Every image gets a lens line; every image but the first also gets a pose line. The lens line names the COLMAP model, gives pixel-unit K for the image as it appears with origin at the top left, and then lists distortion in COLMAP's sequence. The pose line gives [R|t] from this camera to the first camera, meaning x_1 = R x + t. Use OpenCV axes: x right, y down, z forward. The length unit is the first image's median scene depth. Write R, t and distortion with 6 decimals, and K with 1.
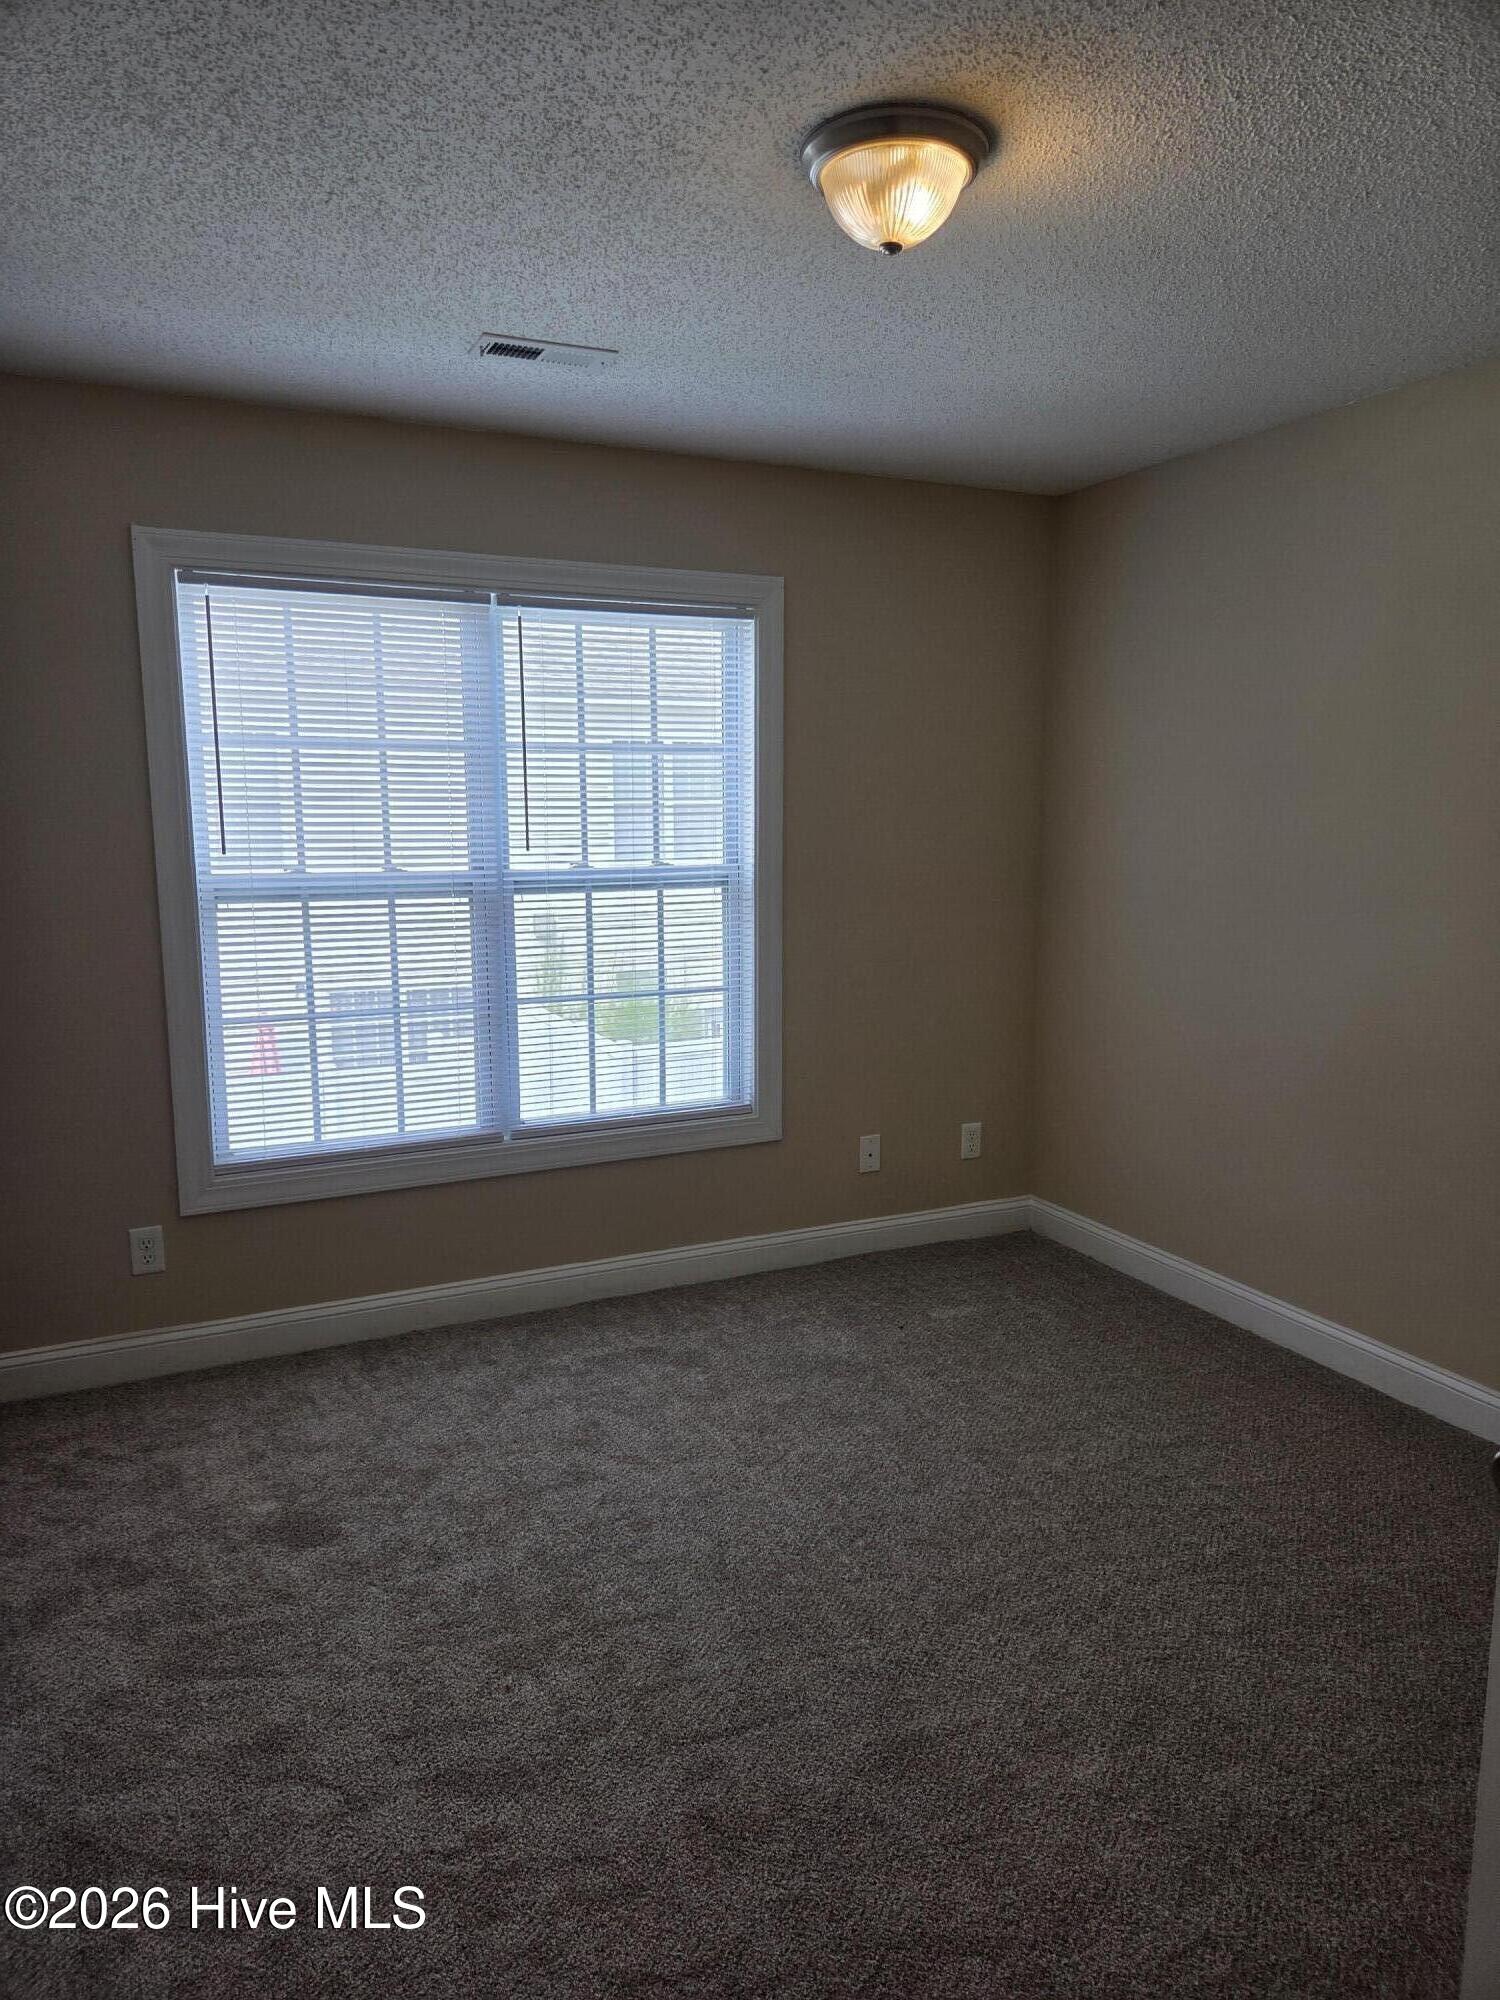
lens RADIAL K [[1325.9, 0, 722.9], [0, 1325.9, 999.8], [0, 0, 1]] dist [0.084512, -0.091315]
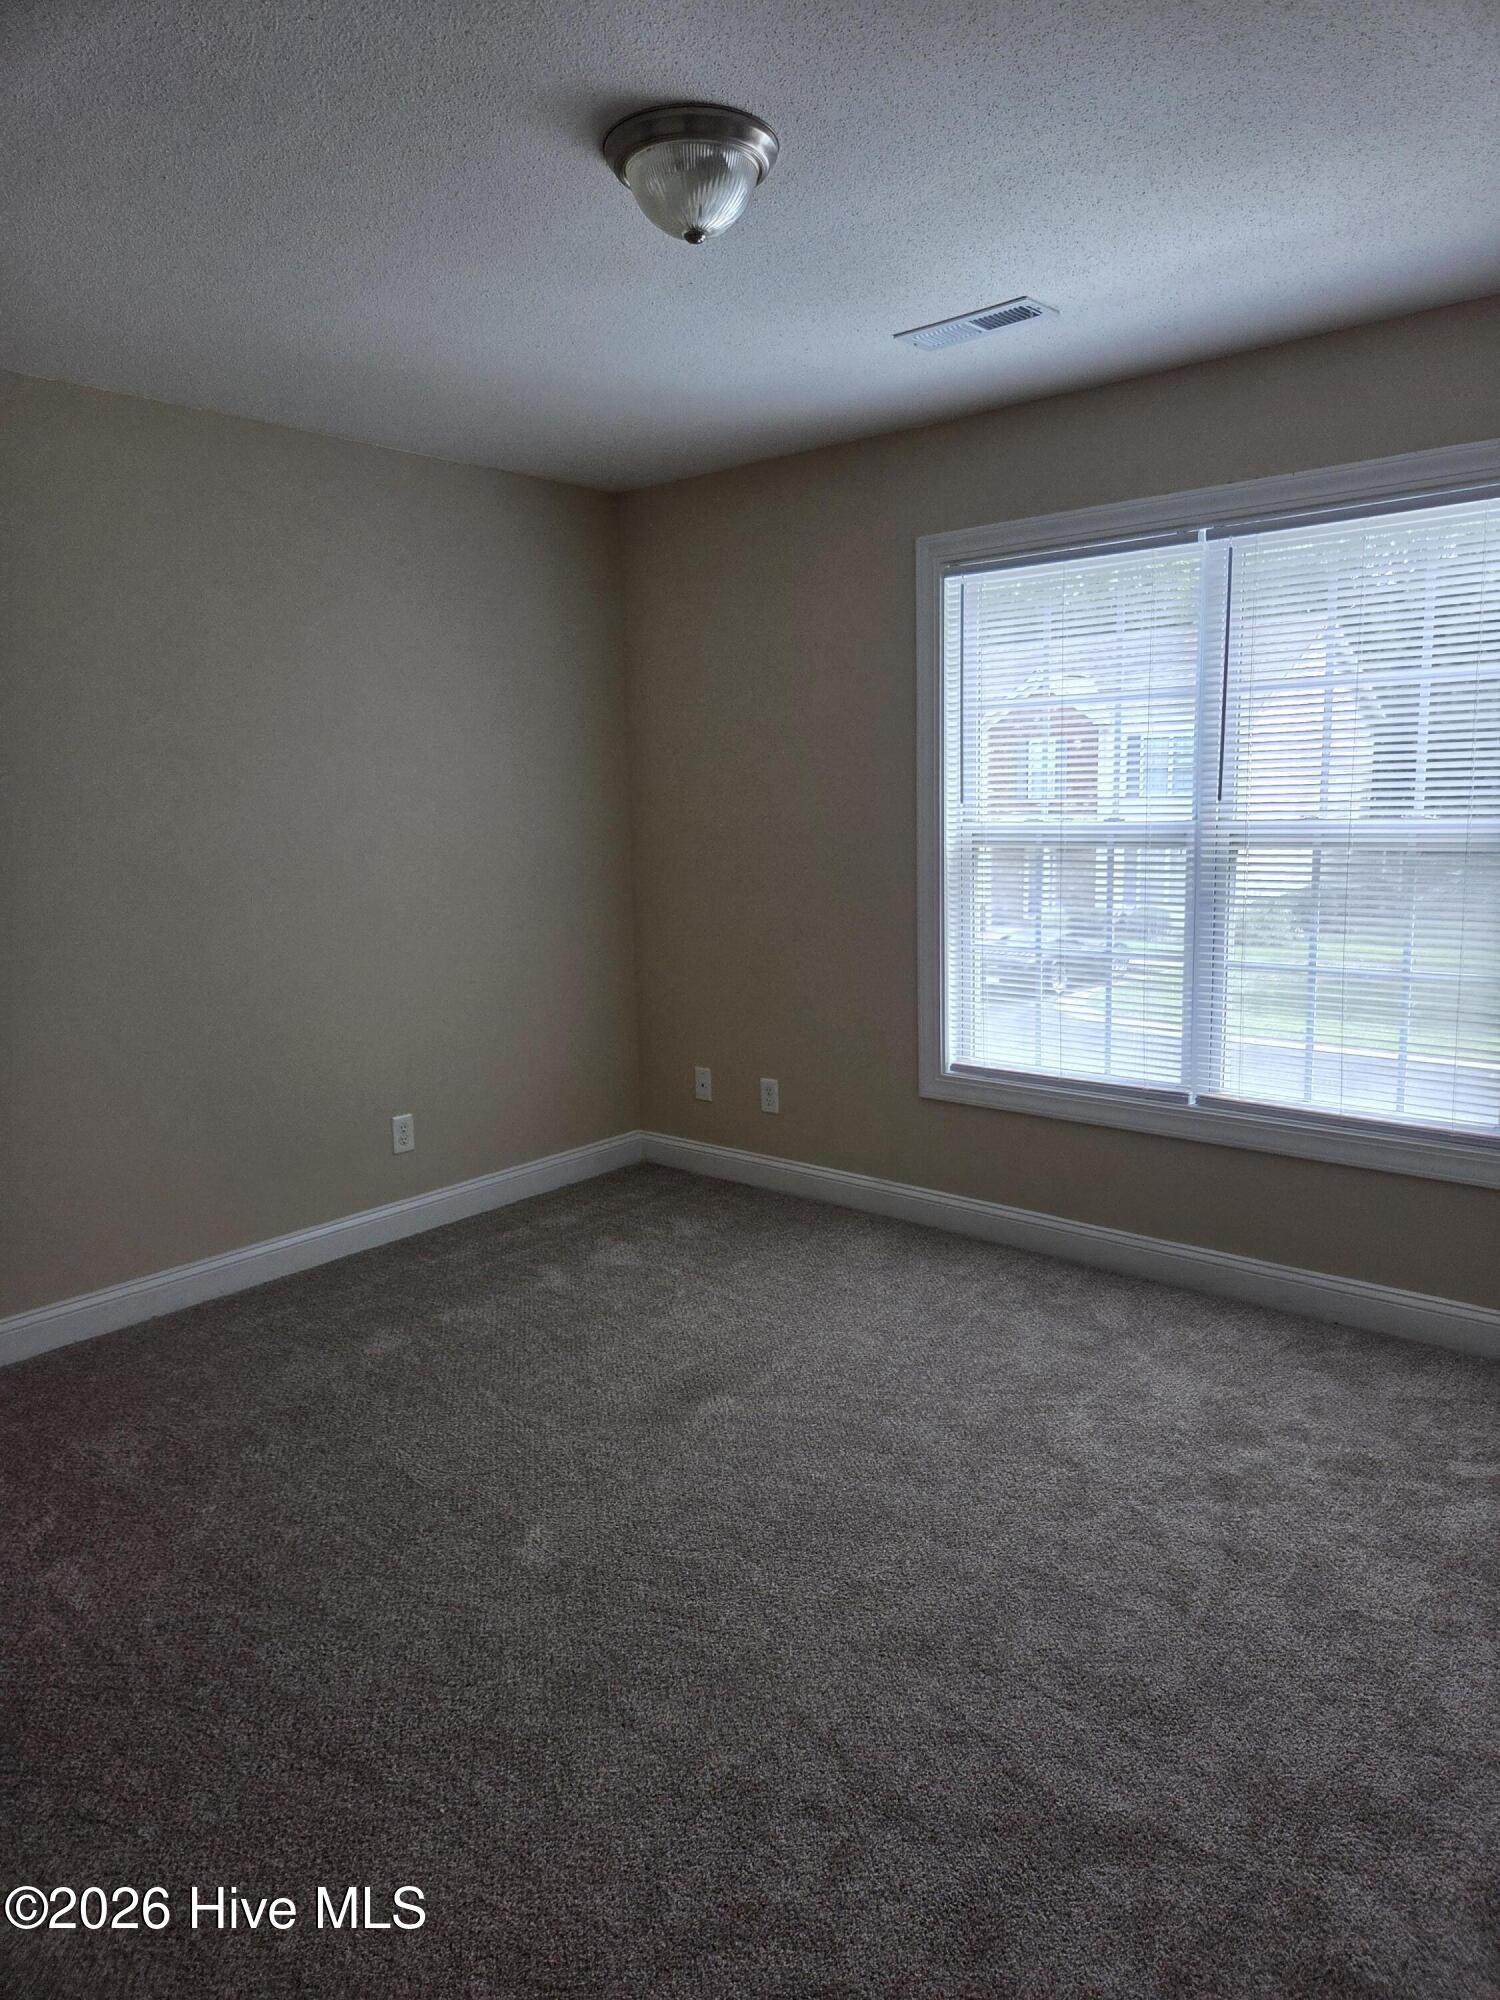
lens RADIAL K [[1325.9, 0, 722.9], [0, 1325.9, 999.8], [0, 0, 1]] dist [0.084512, -0.091315]
pose [[0.410740, 0.141650, -0.900682, 0.610718], [-0.107585, 0.988486, 0.106397, -0.038822], [0.905383, 0.053198, 0.421250, 0.312265]]
